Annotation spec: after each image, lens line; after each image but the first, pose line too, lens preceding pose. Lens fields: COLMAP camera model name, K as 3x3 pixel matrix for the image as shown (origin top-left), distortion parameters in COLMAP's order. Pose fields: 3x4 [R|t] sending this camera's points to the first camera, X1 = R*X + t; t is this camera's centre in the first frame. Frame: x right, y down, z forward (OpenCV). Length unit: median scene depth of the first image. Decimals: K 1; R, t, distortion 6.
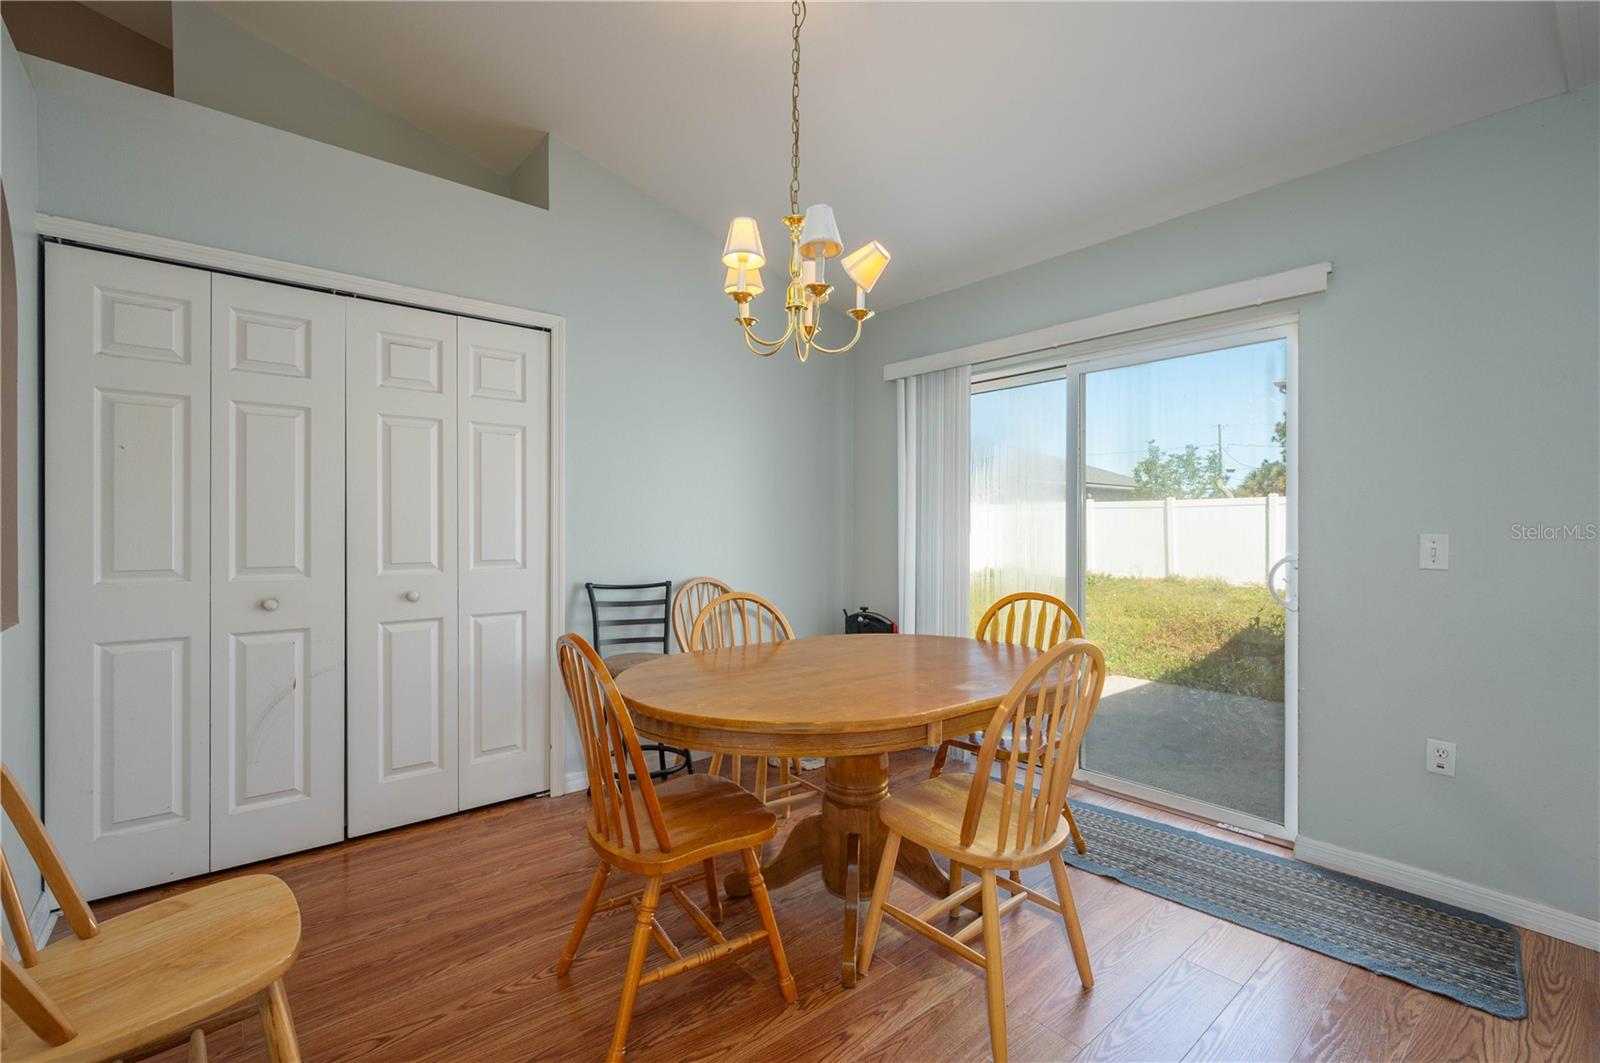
lens RADIAL K [[677.4, 0, 796.8], [0, 677.4, 524.6], [0, 0, 1]] dist [-0.002344, -0.000140]
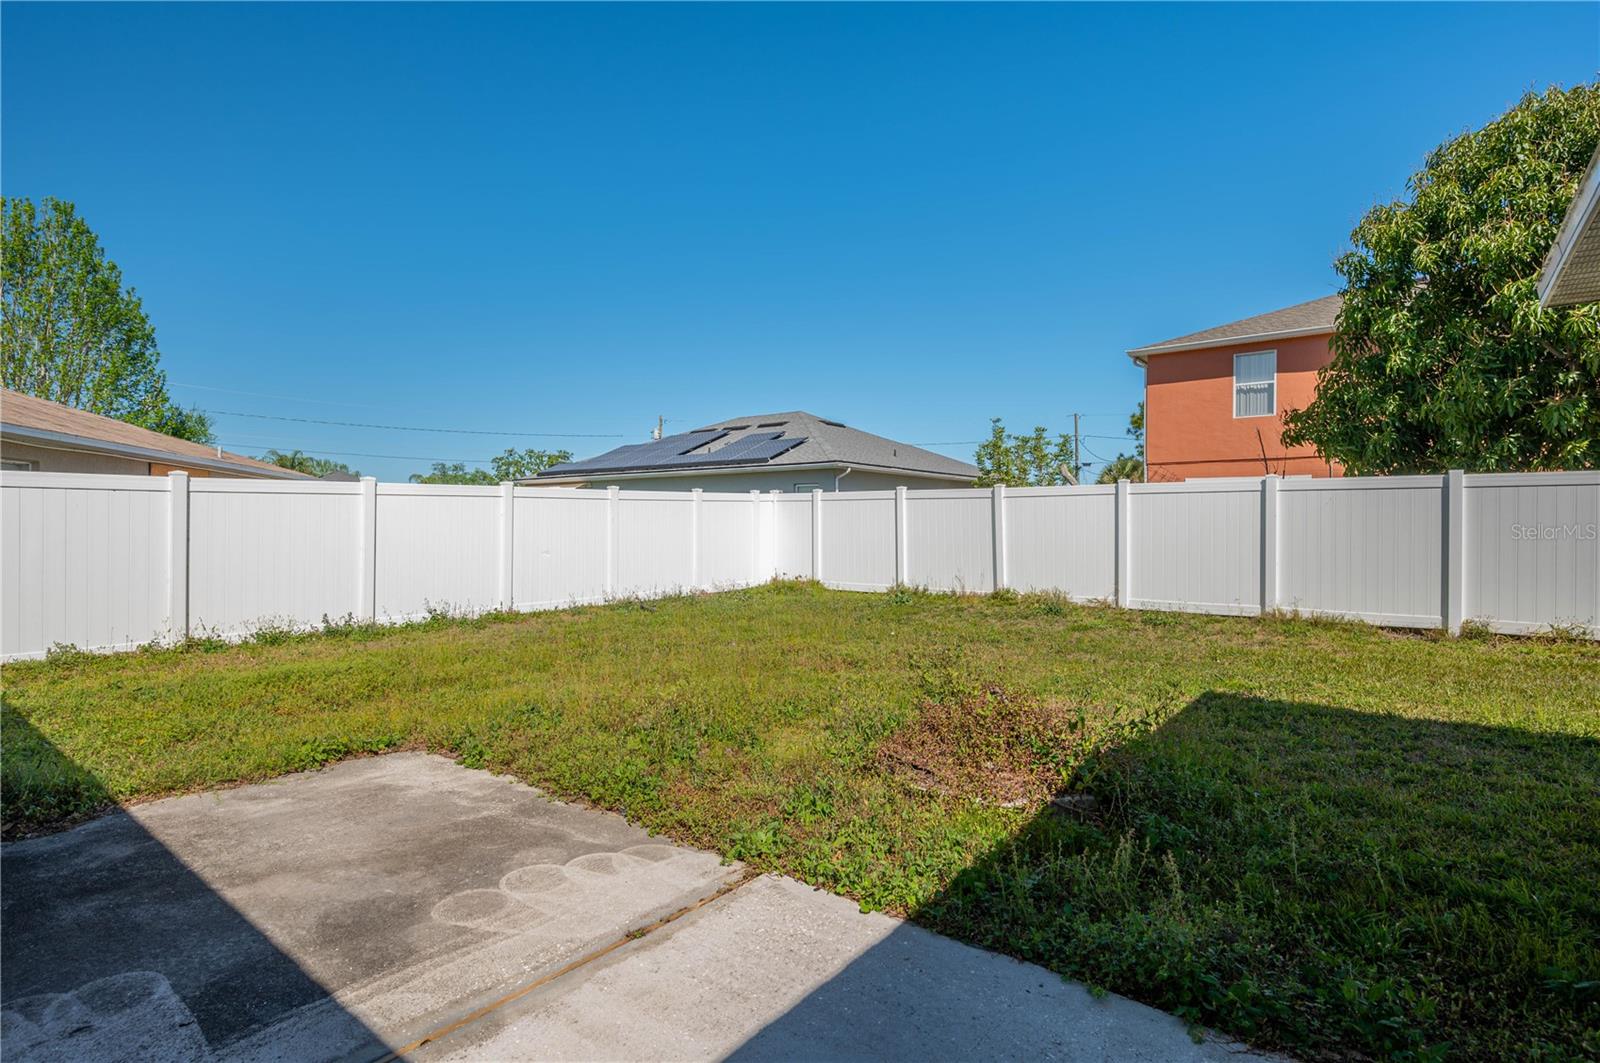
lens RADIAL K [[785.4, 0, 799.7], [0, 785.4, 527.2], [0, 0, 1]] dist [0.000707, 0.000033]
pose [[0.976486, 0.004090, 0.215541, 0.086738], [-0.005655, 0.999962, 0.006645, 0.001387], [-0.215506, -0.007707, 0.976472, 0.118509]]
